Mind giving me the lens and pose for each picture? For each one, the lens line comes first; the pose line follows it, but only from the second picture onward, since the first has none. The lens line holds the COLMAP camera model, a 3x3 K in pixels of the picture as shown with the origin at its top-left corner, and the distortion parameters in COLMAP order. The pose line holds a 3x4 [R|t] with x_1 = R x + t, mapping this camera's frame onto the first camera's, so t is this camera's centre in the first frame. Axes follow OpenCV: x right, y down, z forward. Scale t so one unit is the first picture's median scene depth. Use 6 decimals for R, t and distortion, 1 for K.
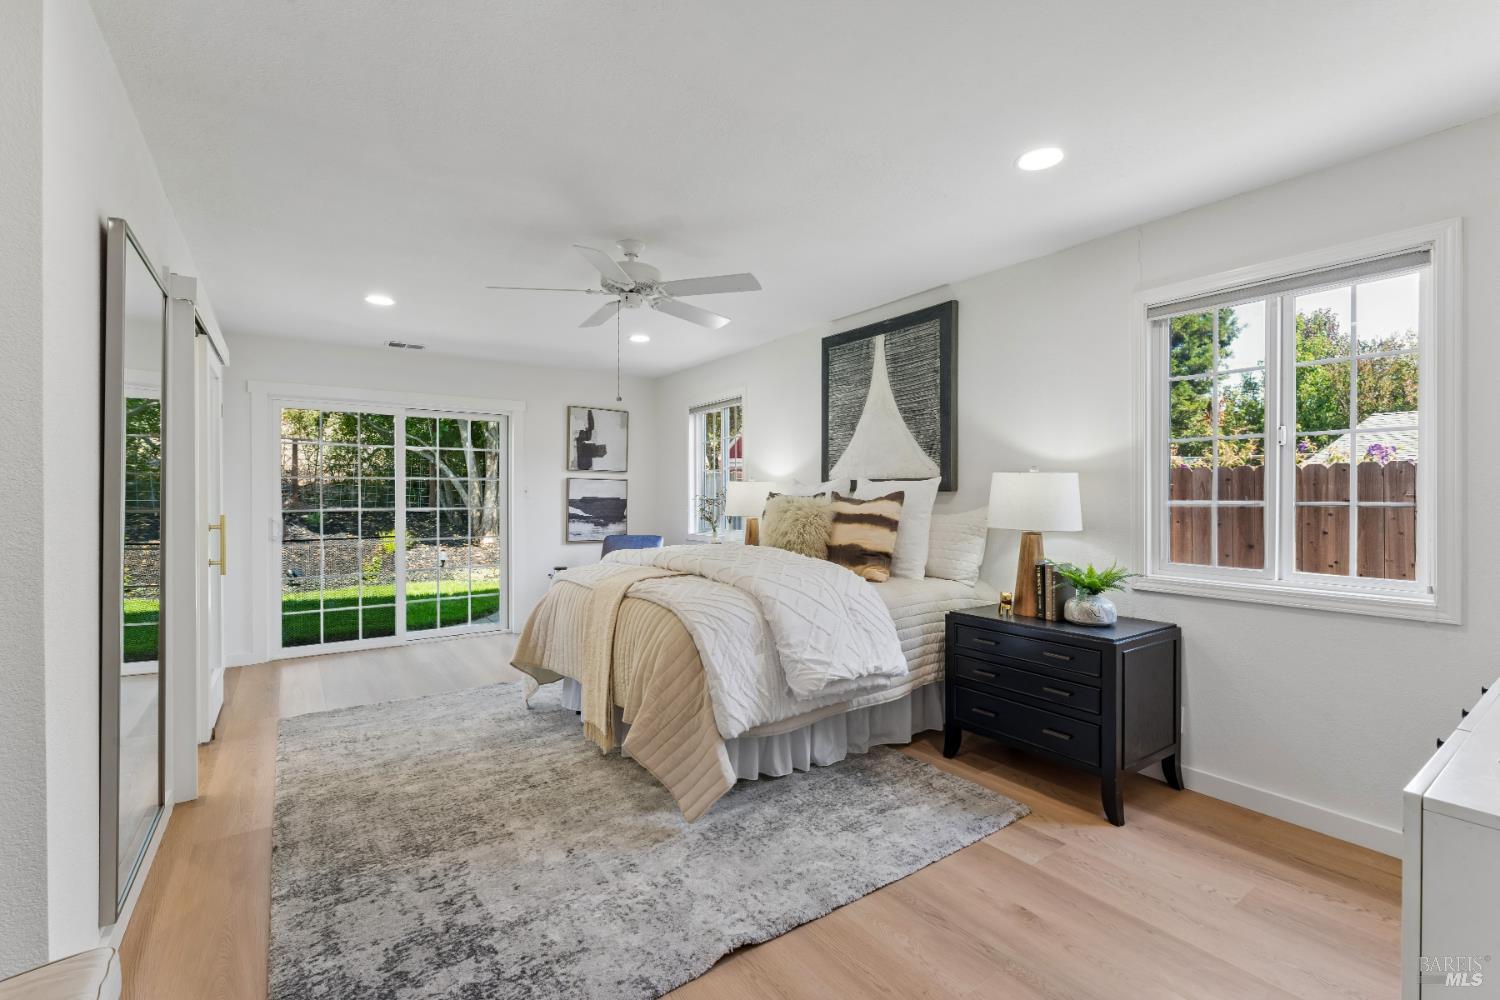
lens RADIAL K [[640.8, 0, 746.4], [0, 640.8, 503.4], [0, 0, 1]] dist [-0.002996, 0.000023]
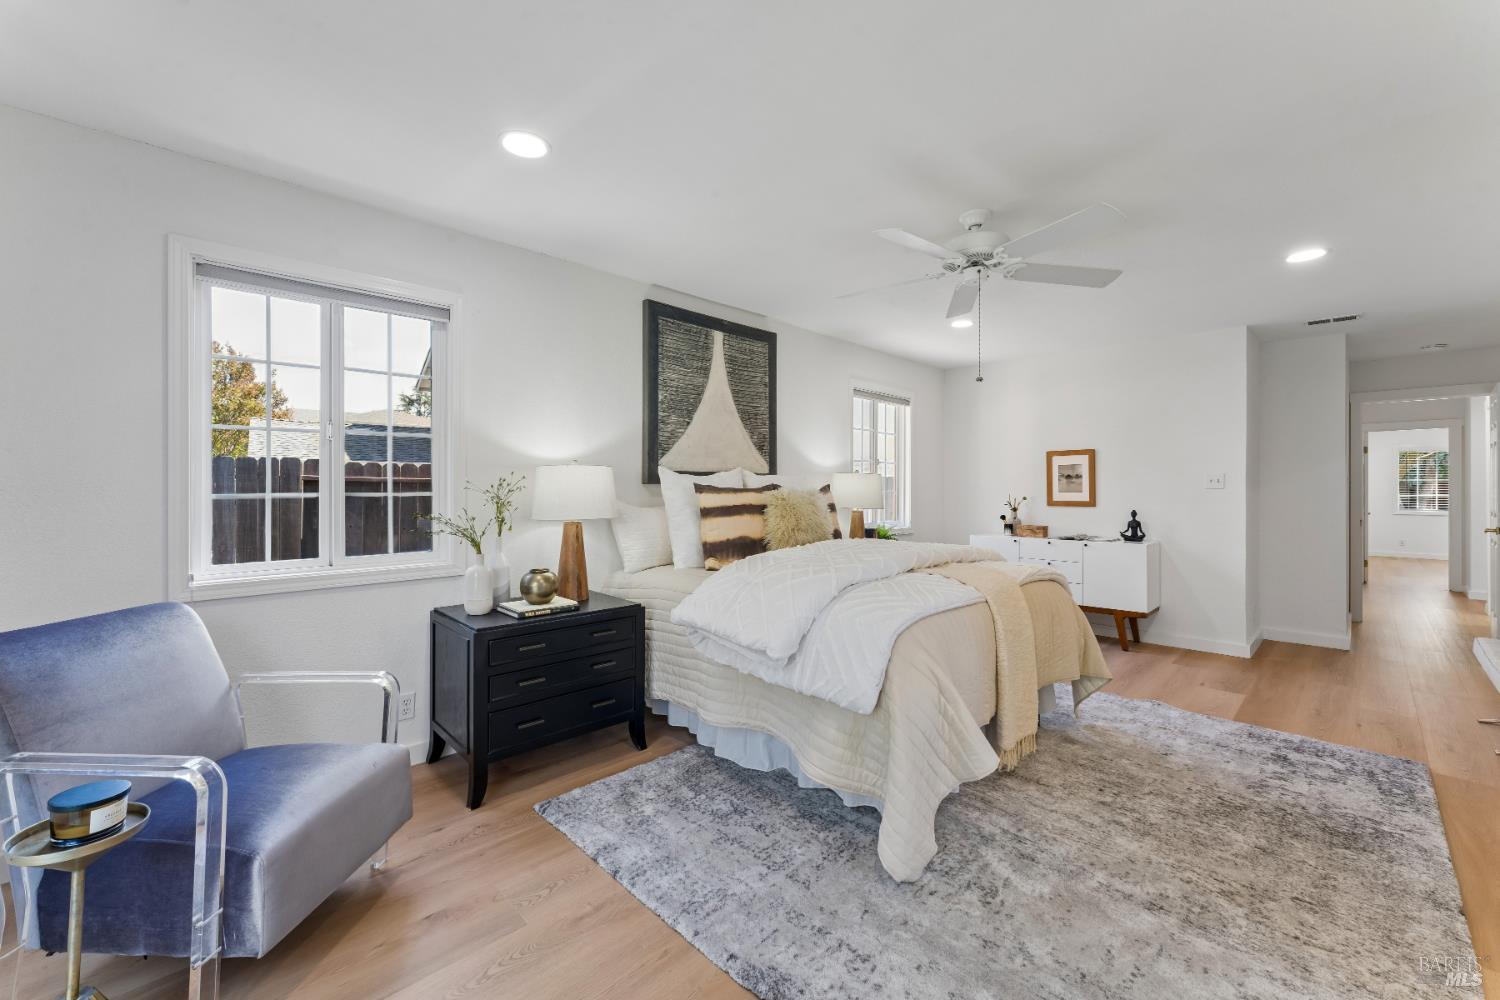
lens RADIAL K [[605.9, 0, 746.8], [0, 605.9, 485.7], [0, 0, 1]] dist [0.000895, -0.000299]
pose [[-0.151090, 0.007221, 0.988494, -0.733690], [0.010364, 0.999930, -0.005721, -0.010147], [-0.988466, 0.009380, -0.151154, 1.075804]]
